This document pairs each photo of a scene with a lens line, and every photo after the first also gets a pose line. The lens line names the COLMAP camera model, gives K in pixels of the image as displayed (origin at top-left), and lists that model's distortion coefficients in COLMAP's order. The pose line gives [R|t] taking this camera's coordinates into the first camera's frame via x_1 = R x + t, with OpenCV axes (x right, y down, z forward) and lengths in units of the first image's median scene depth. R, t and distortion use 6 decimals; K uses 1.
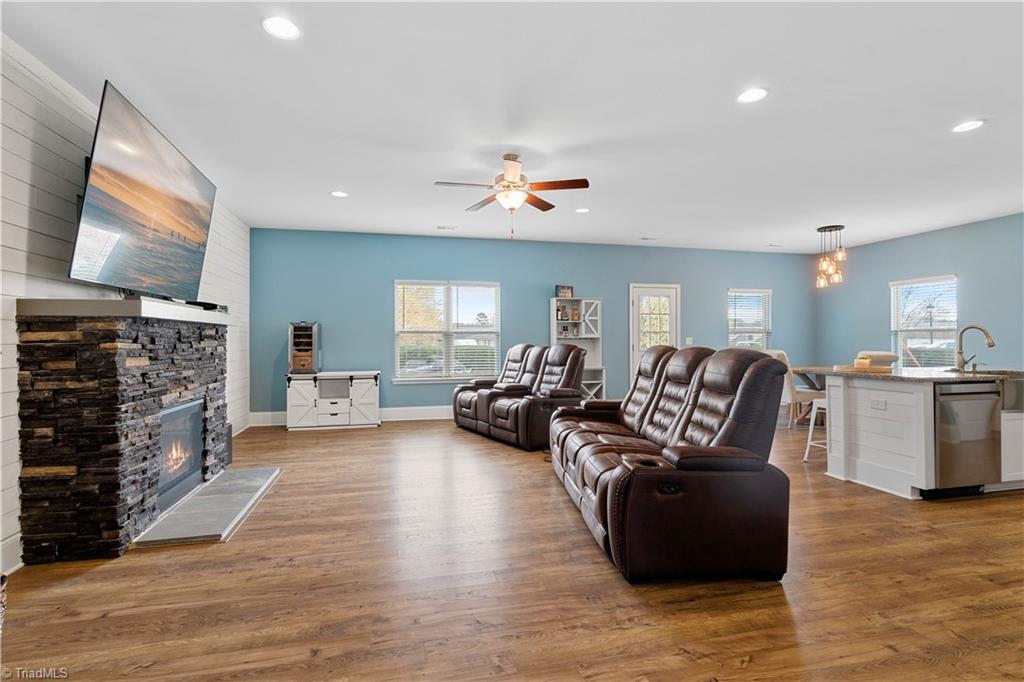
lens RADIAL K [[475.4, 0, 504.1], [0, 475.4, 338.8], [0, 0, 1]] dist [-0.003603, 0.001530]
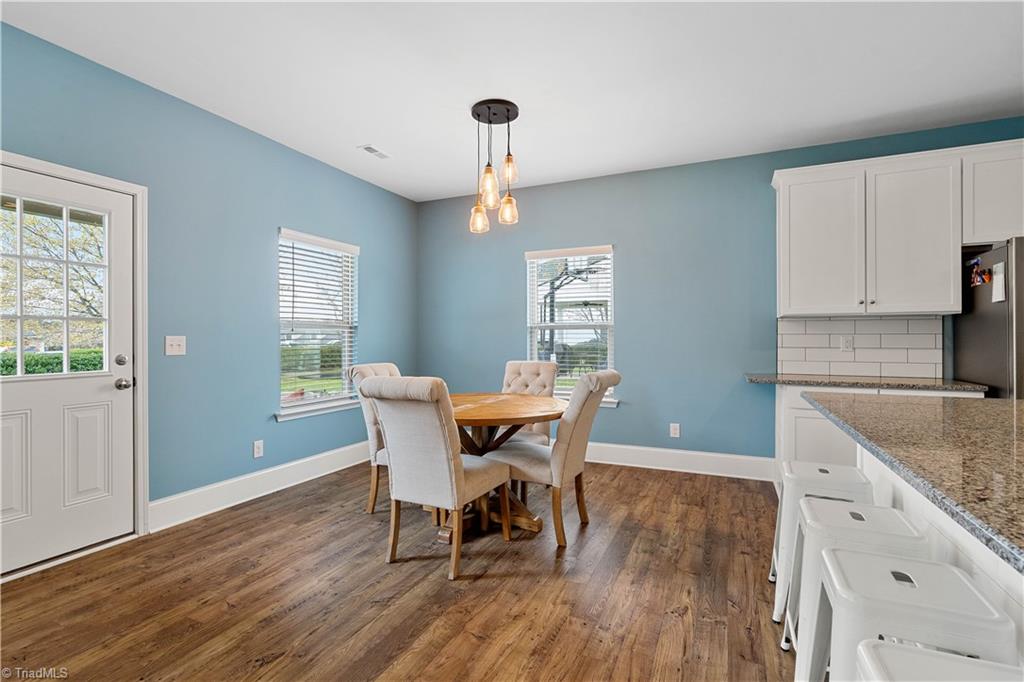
lens RADIAL K [[475.4, 0, 511.1], [0, 475.4, 343.9], [0, 0, 1]] dist [-0.003603, 0.001530]
pose [[0.613656, -0.007097, 0.789541, 0.627903], [-0.001738, 0.999945, 0.010339, -0.001224], [-0.789571, -0.007717, 0.613610, 1.367584]]
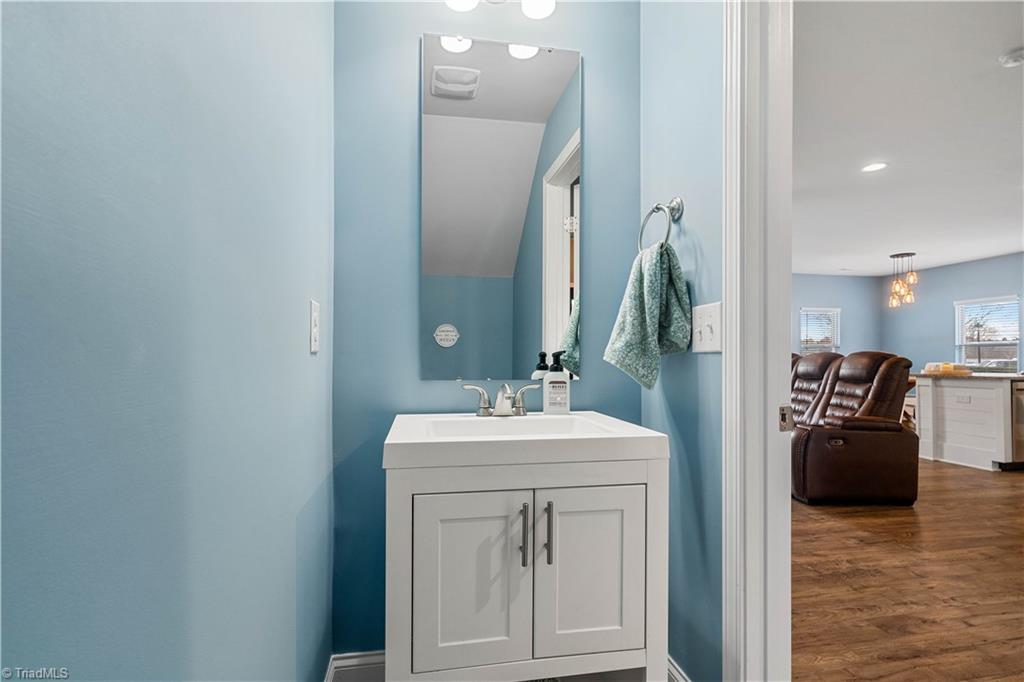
lens RADIAL K [[475.4, 0, 502.9], [0, 475.4, 359.1], [0, 0, 1]] dist [-0.003603, 0.001530]
pose [[0.998733, 0.001933, -0.050282, -0.424367], [-0.001874, 0.999997, 0.001227, 0.036016], [0.050284, -0.001131, 0.998734, -0.371352]]
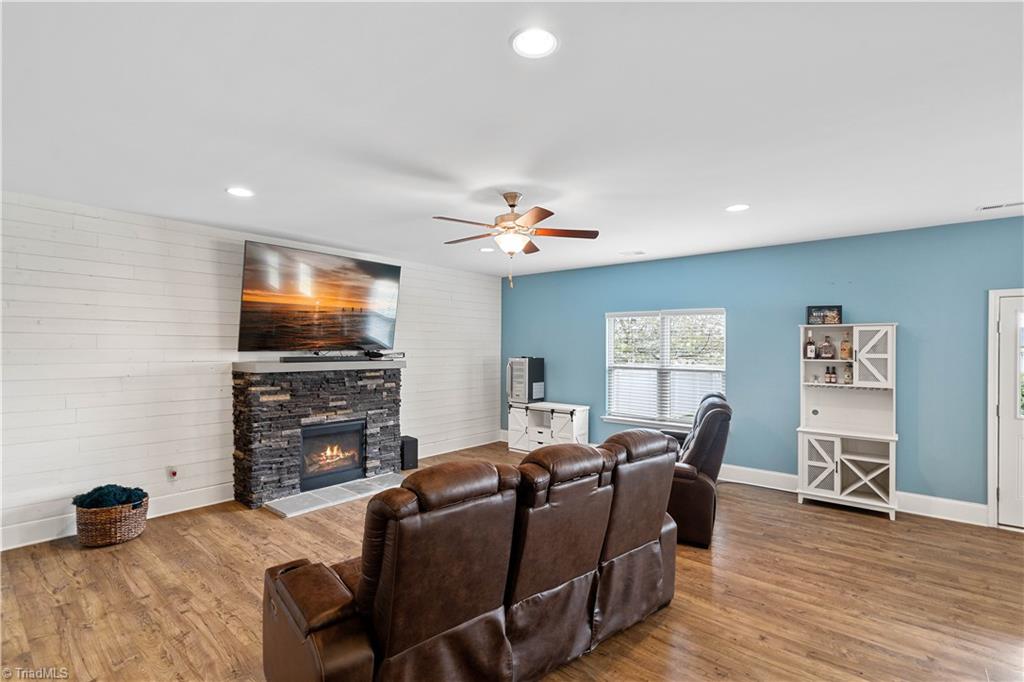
lens RADIAL K [[475.4, 0, 495.9], [0, 475.4, 346.8], [0, 0, 1]] dist [-0.003603, 0.001530]
pose [[0.582590, 0.006323, -0.812741, 0.890145], [-0.006638, 0.999973, 0.003021, -0.120485], [0.812739, 0.003635, 0.582617, 0.552303]]
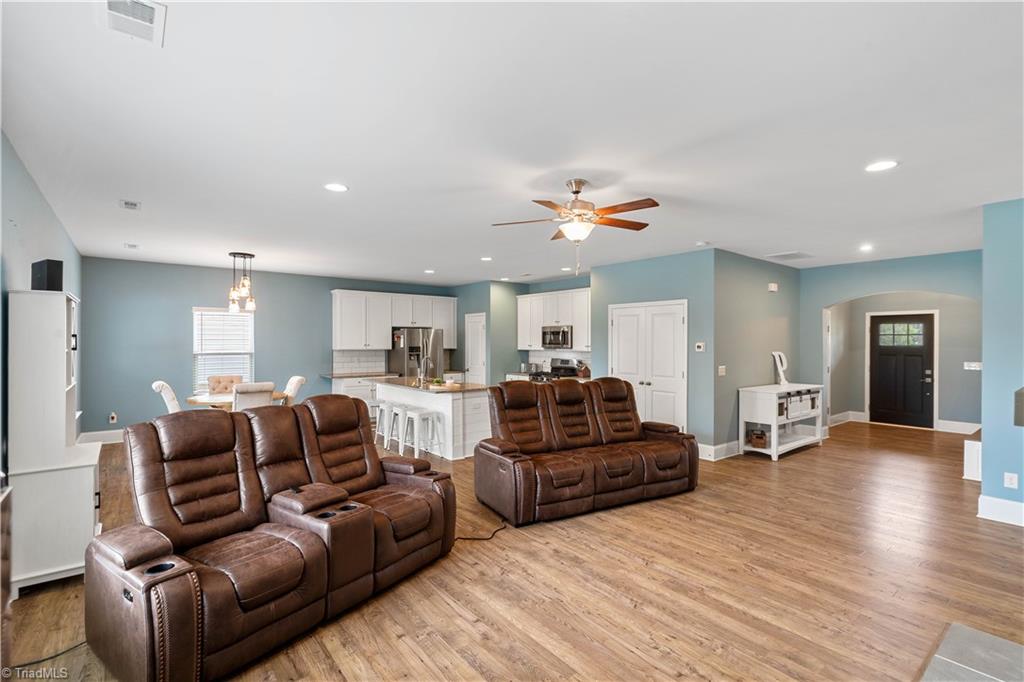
lens RADIAL K [[475.4, 0, 498.6], [0, 475.4, 340.0], [0, 0, 1]] dist [-0.003603, 0.001530]
pose [[-0.412961, 0.004020, 0.910740, -0.895845], [-0.003341, 0.999977, -0.005928, -0.097305], [-0.910743, -0.005491, -0.412938, 1.826532]]
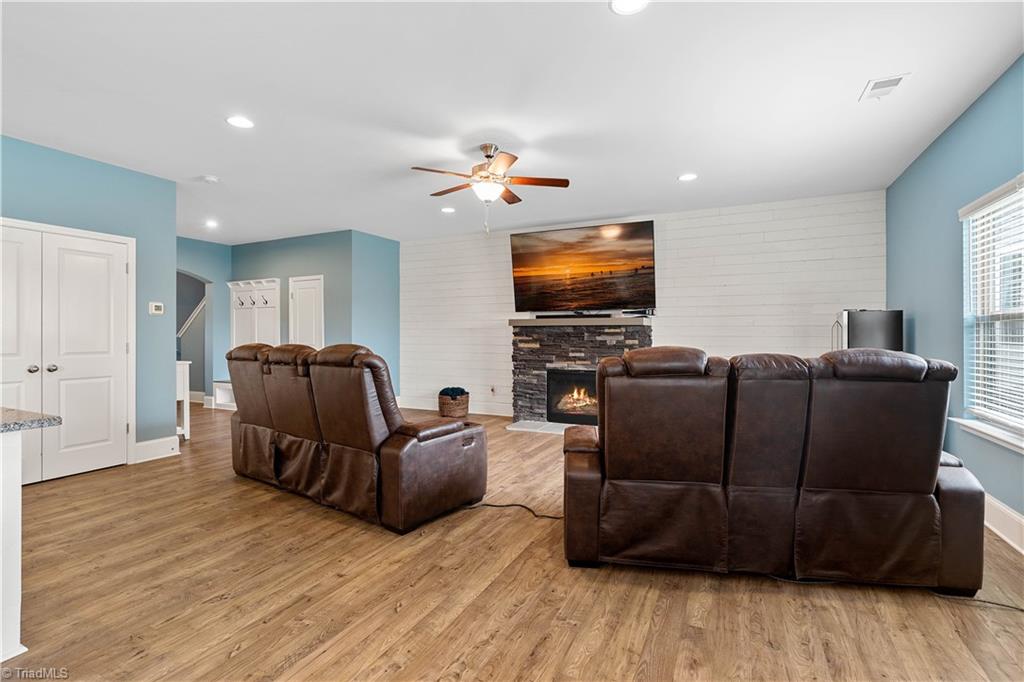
lens RADIAL K [[475.4, 0, 506.0], [0, 475.4, 337.9], [0, 0, 1]] dist [-0.003603, 0.001530]
pose [[-0.633142, 0.007912, -0.773995, 0.904784], [0.004522, 0.999969, 0.006523, -0.002580], [0.774023, 0.000630, -0.633158, 1.996503]]
